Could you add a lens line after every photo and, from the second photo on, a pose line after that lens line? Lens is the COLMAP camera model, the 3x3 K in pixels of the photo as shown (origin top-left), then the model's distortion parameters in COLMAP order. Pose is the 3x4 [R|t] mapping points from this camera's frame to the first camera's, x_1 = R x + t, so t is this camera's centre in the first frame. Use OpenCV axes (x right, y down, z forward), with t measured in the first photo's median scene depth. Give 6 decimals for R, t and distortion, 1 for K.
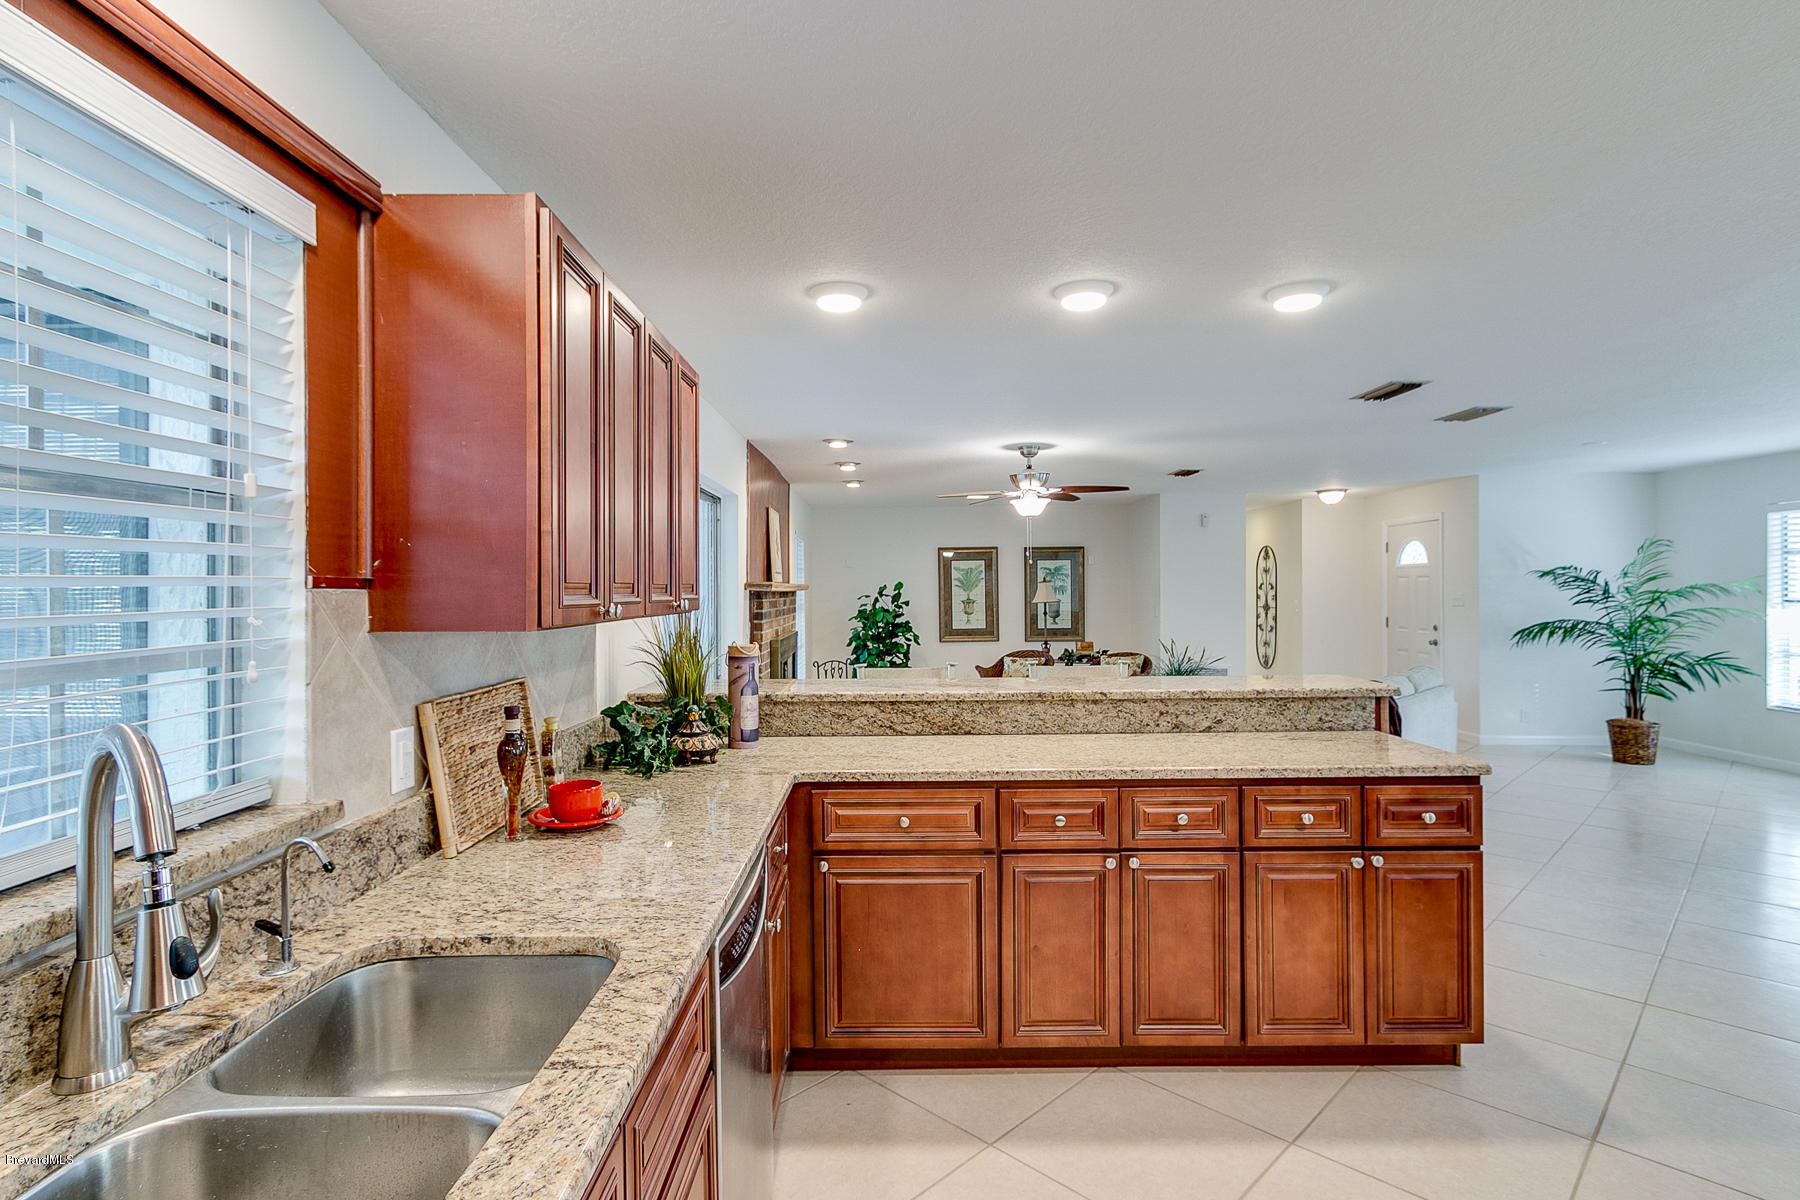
lens RADIAL K [[902.8, 0, 891.0], [0, 902.8, 598.4], [0, 0, 1]] dist [0.003375, 0.000751]
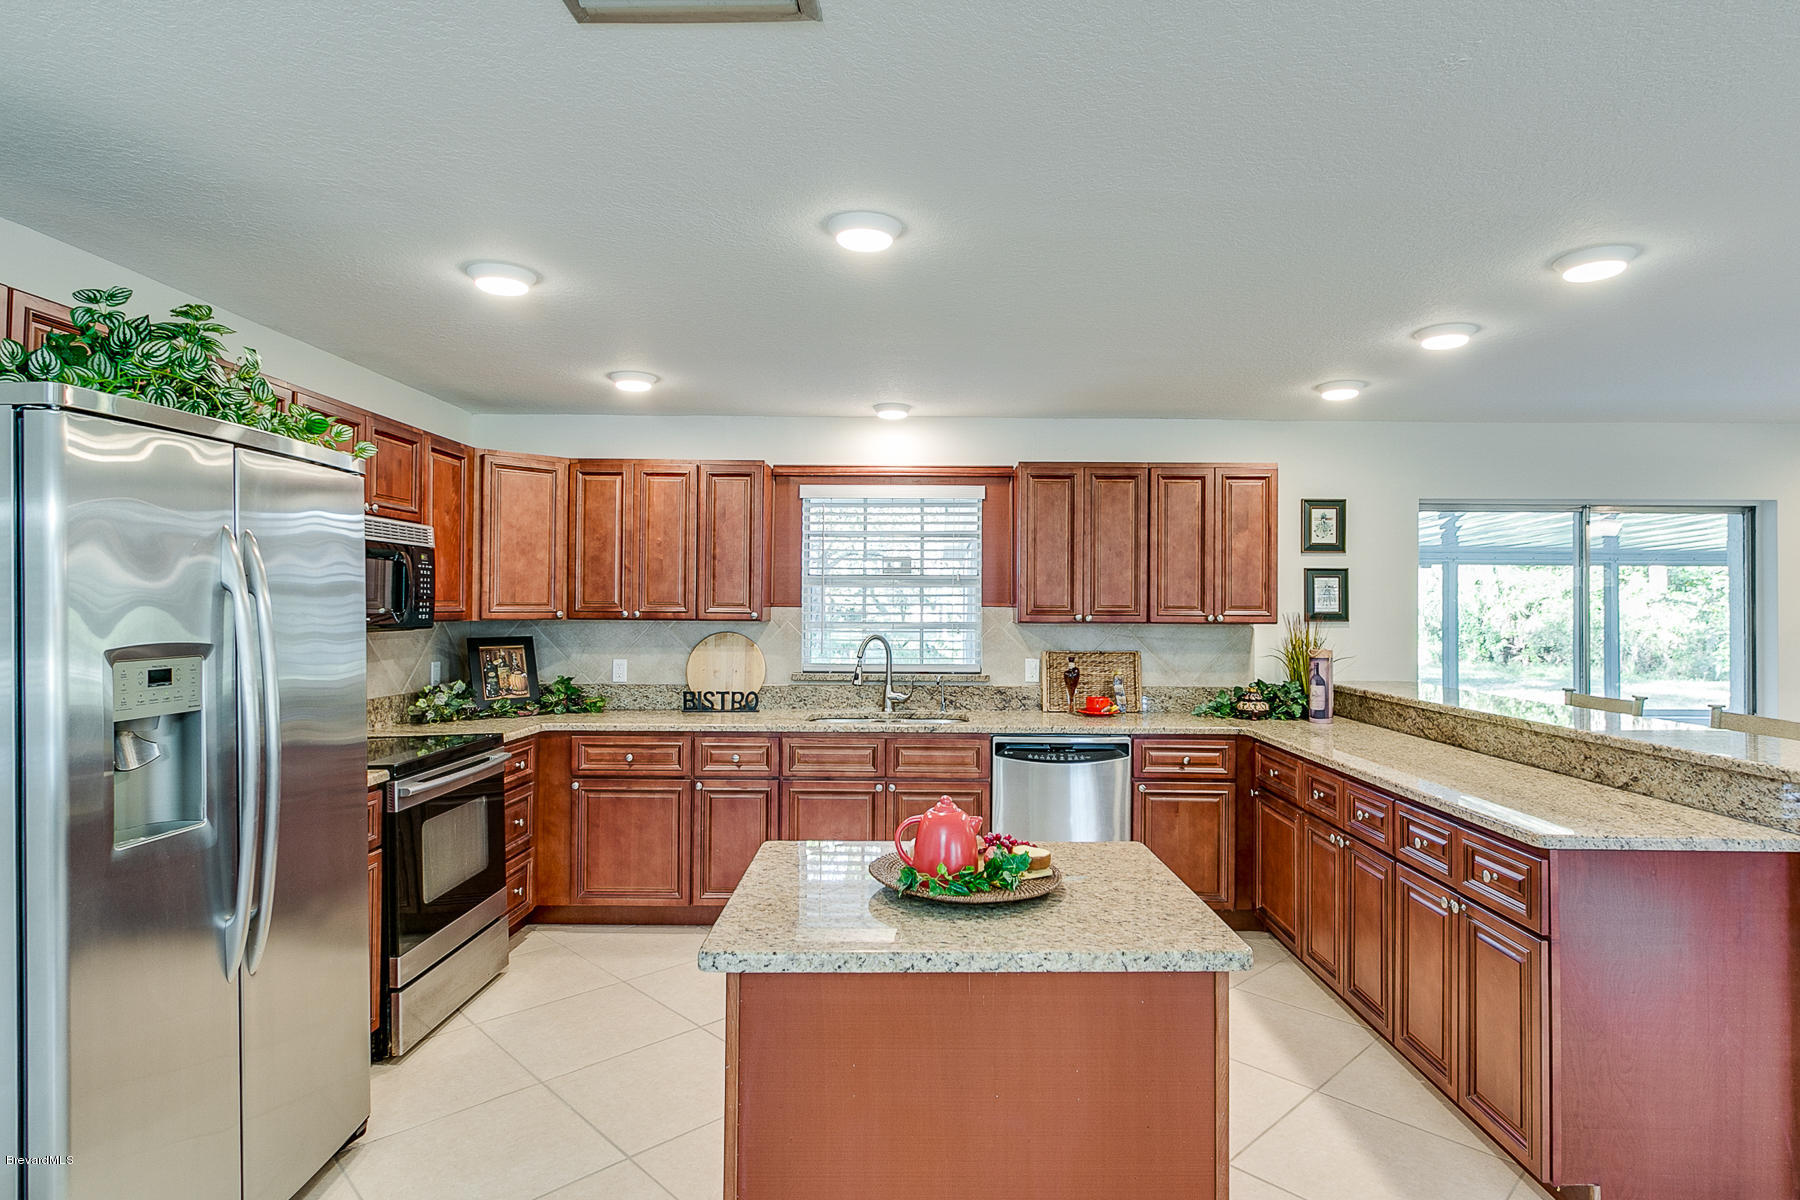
lens RADIAL K [[945.2, 0, 916.9], [0, 945.2, 596.1], [0, 0, 1]] dist [-0.003733, 0.003254]
pose [[-0.009082, -0.004021, -0.999951, 0.449682], [-0.015369, 0.999874, -0.003881, -0.005680], [0.999841, 0.015333, -0.009143, 0.131896]]
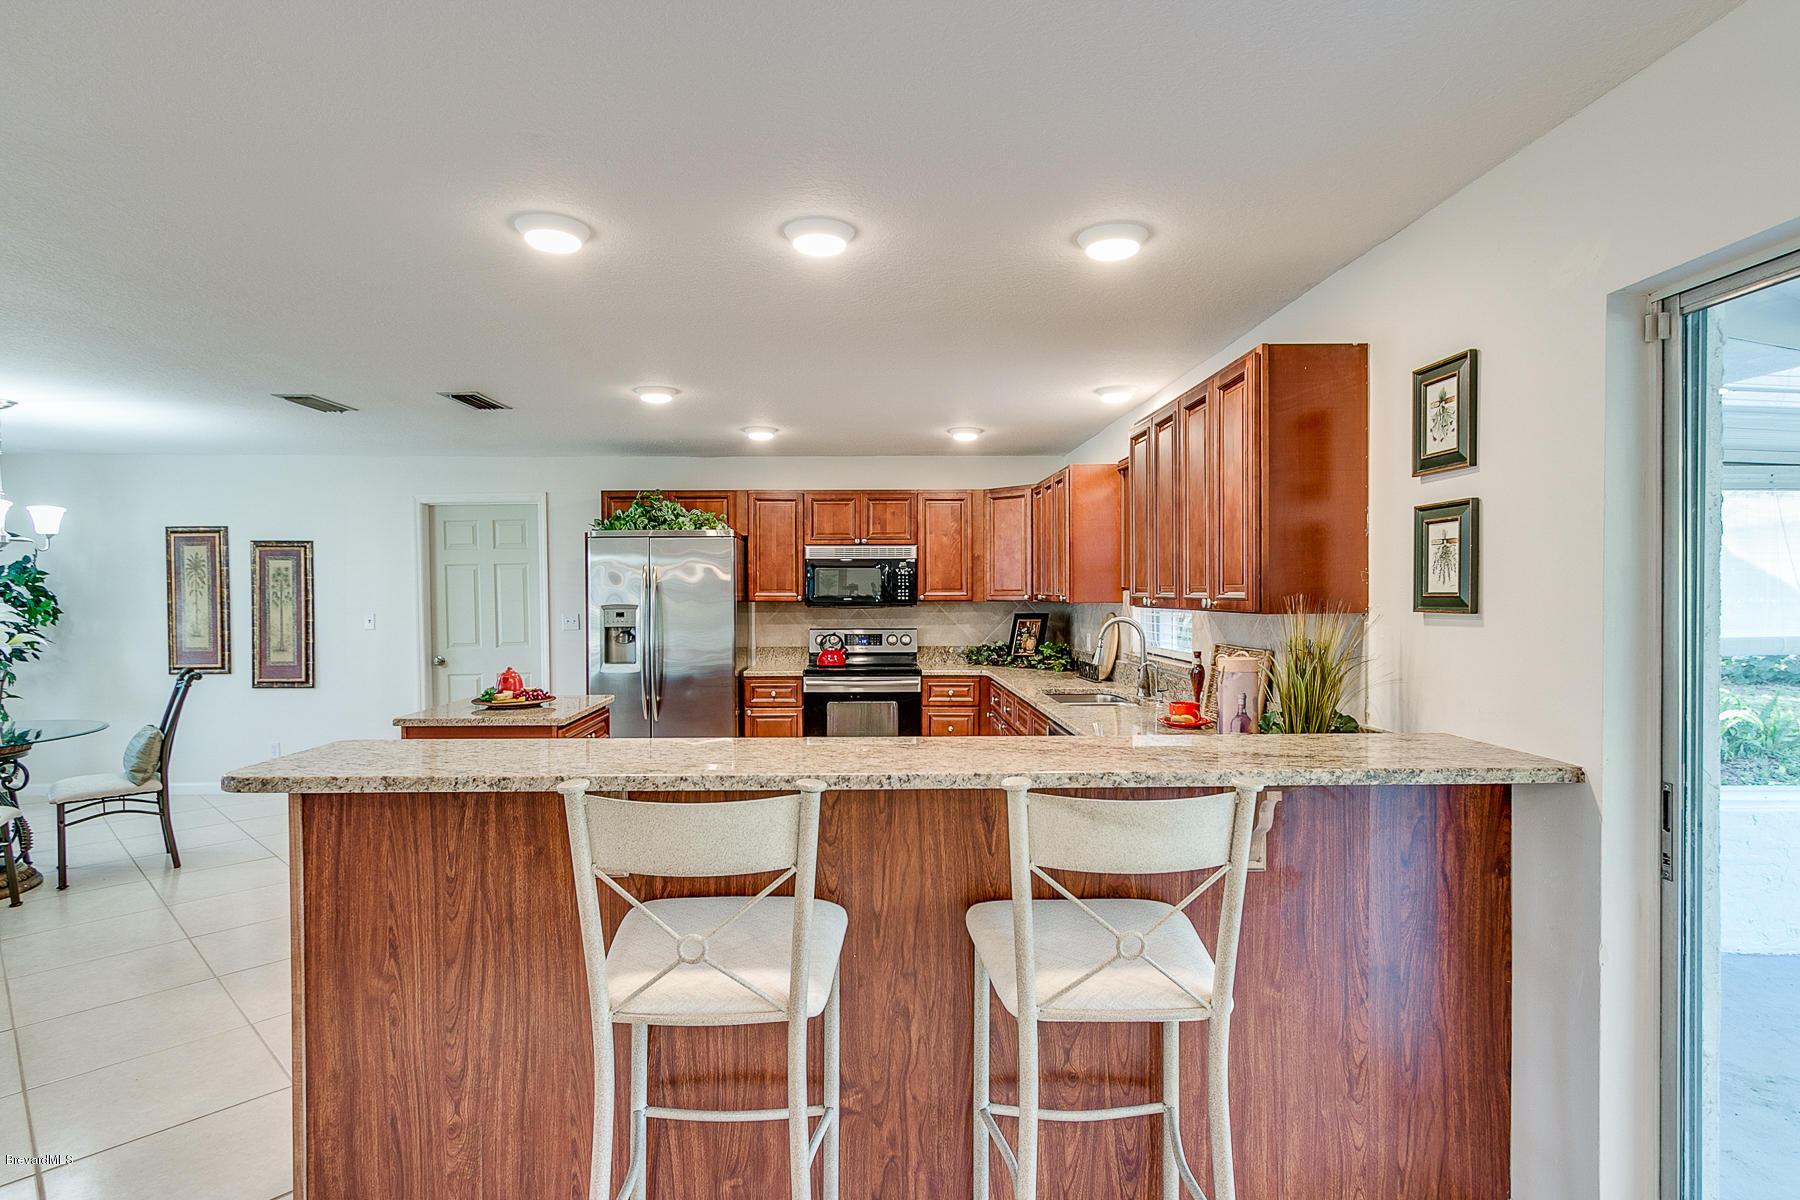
lens RADIAL K [[902.8, 0, 889.0], [0, 902.8, 598.7], [0, 0, 1]] dist [0.003375, 0.000751]
pose [[-0.999751, 0.010135, -0.019870, 0.056994], [0.009789, 0.999800, 0.017437, -0.006749], [0.020043, 0.017239, -0.999650, 0.619571]]
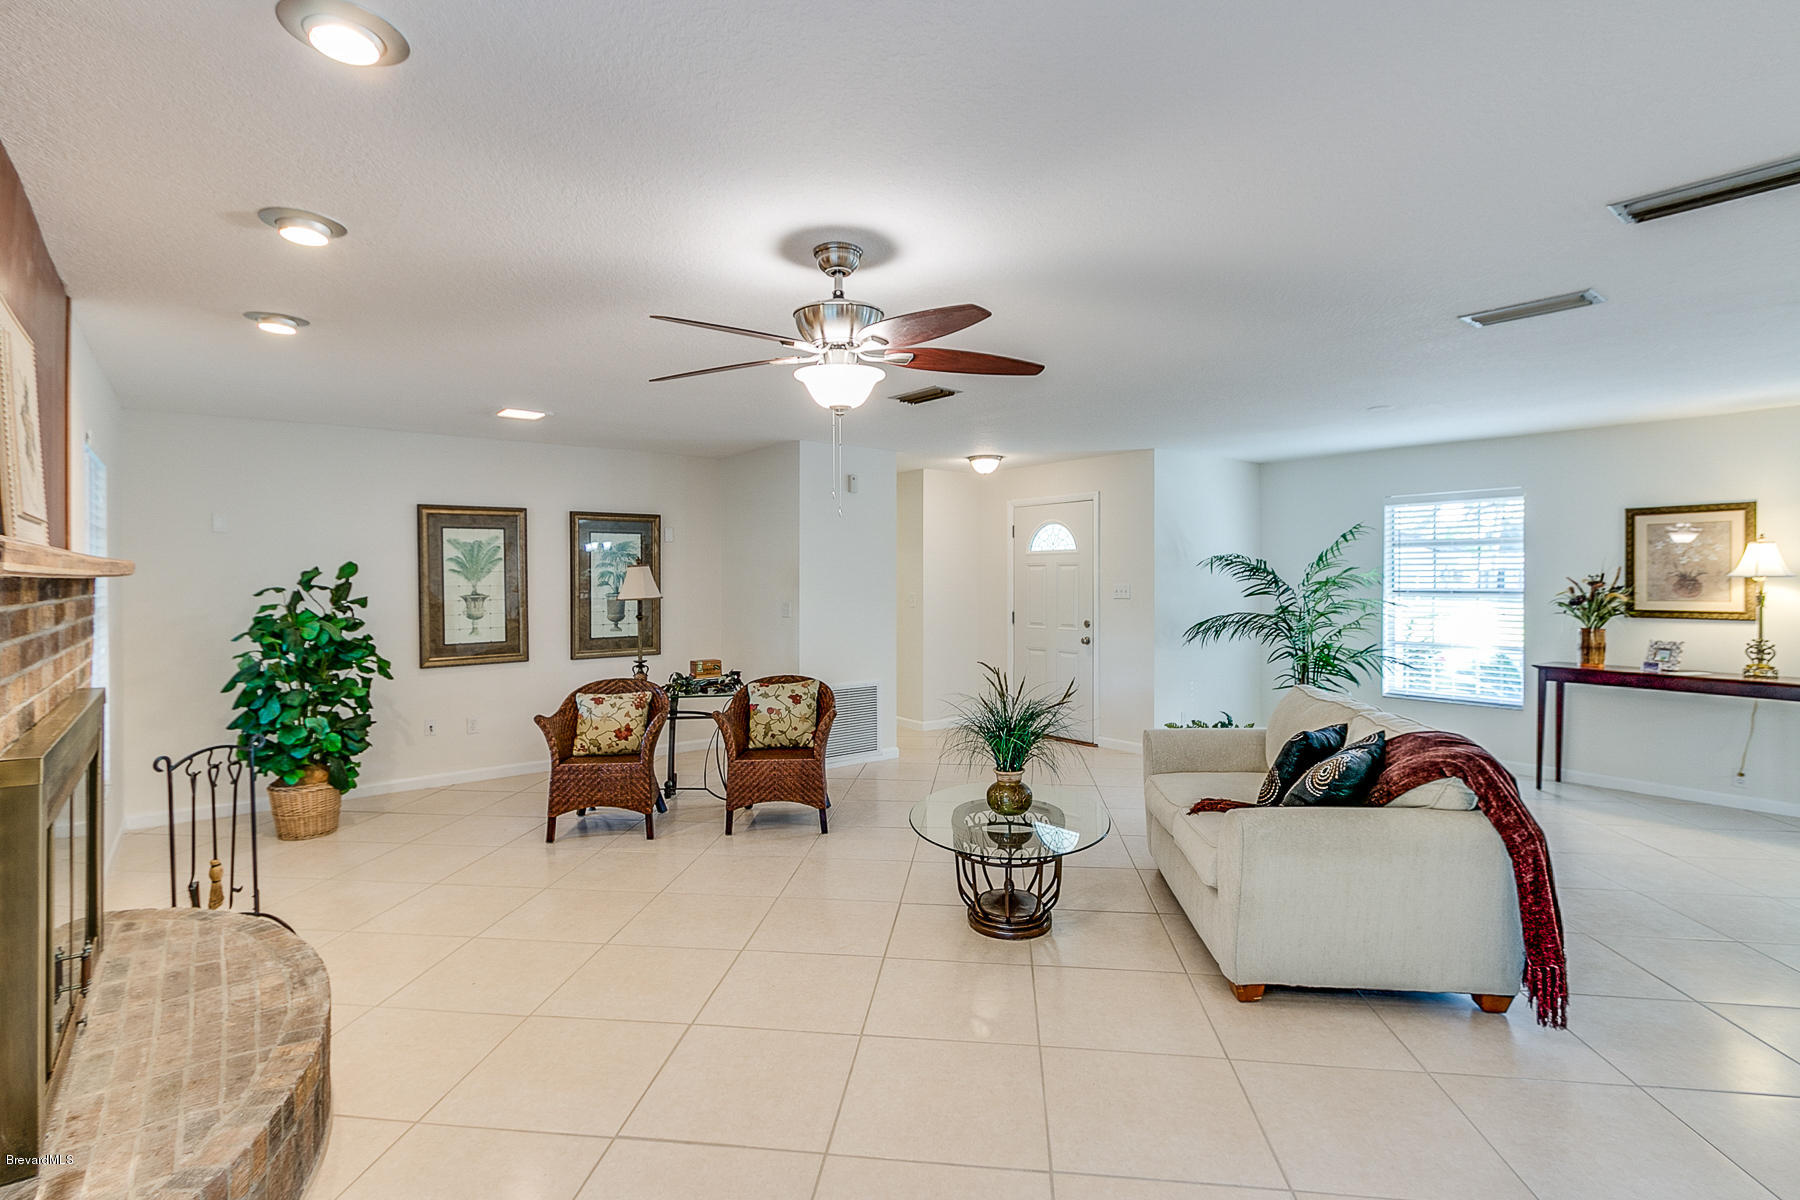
lens RADIAL K [[860.1, 0, 890.6], [0, 860.1, 589.0], [0, 0, 1]] dist [0.004262, -0.005323]
pose [[0.784967, -0.003379, 0.619528, -0.060236], [0.002355, 0.999994, 0.002470, -0.003316], [-0.619533, -0.000480, 0.784970, 0.466536]]
